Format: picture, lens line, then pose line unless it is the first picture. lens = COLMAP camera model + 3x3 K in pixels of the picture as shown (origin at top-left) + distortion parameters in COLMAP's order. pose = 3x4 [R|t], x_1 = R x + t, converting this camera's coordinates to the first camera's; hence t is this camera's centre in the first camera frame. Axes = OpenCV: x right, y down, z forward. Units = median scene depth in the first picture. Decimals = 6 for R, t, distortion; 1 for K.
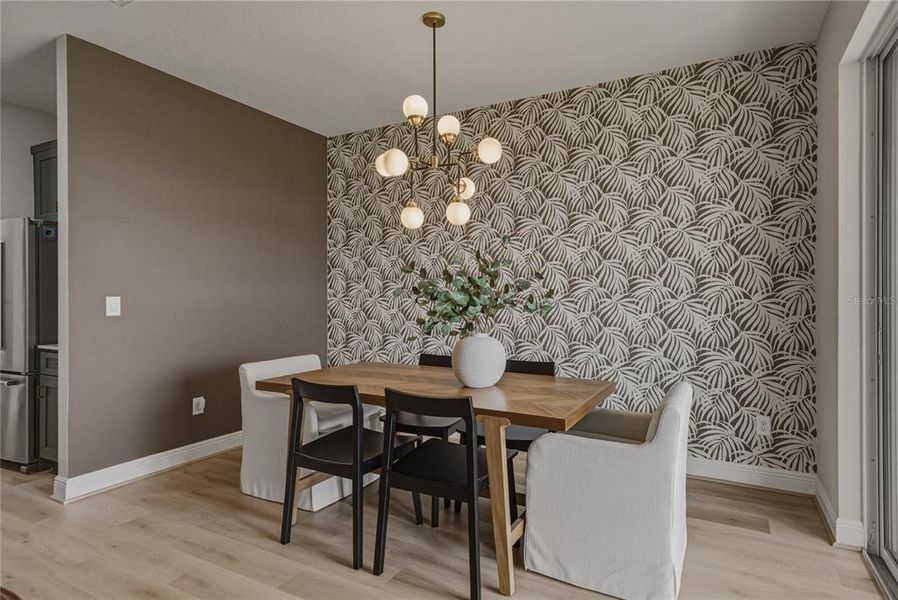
lens RADIAL K [[474.7, 0, 491.4], [0, 474.7, 296.3], [0, 0, 1]] dist [0.013485, -0.001404]
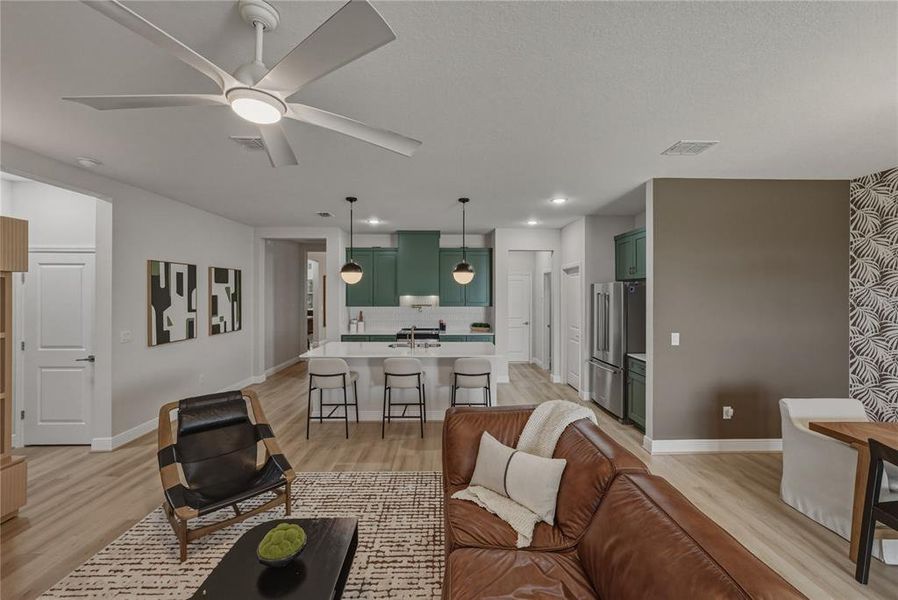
lens RADIAL K [[348.1, 0, 448.9], [0, 348.1, 293.9], [0, 0, 1]] dist [-0.004646, 0.001007]
pose [[0.459945, 0.002227, -0.887945, -0.113347], [-0.002258, 0.999997, 0.001338, -0.127085], [0.887944, 0.001389, 0.459949, -0.190523]]
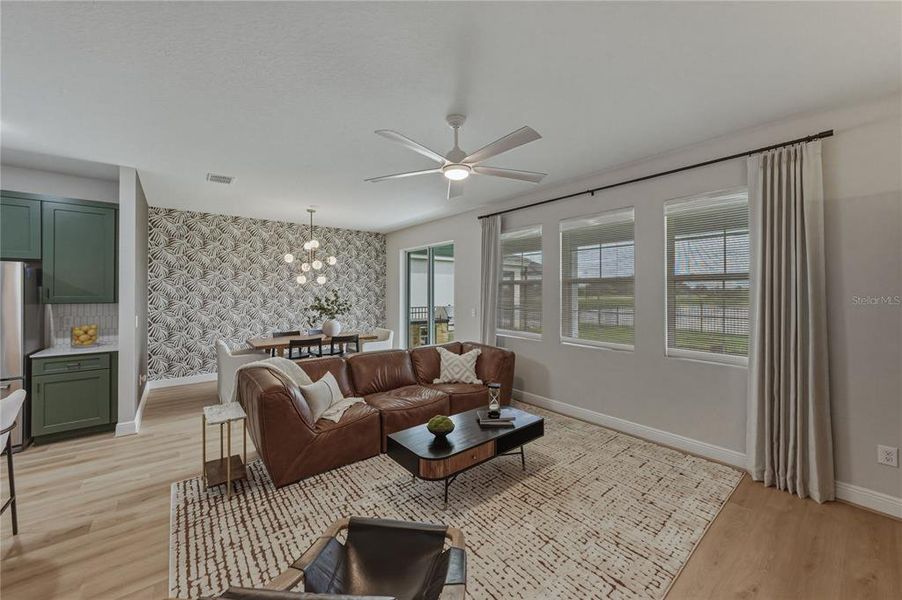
lens RADIAL K [[349.6, 0, 453.9], [0, 349.6, 290.1], [0, 0, 1]] dist [-0.004646, 0.001007]
pose [[0.418345, 0.002010, 0.908286, -1.437986], [0.001506, 0.999995, -0.002907, -0.086982], [-0.908287, 0.002584, 0.418340, -0.559811]]
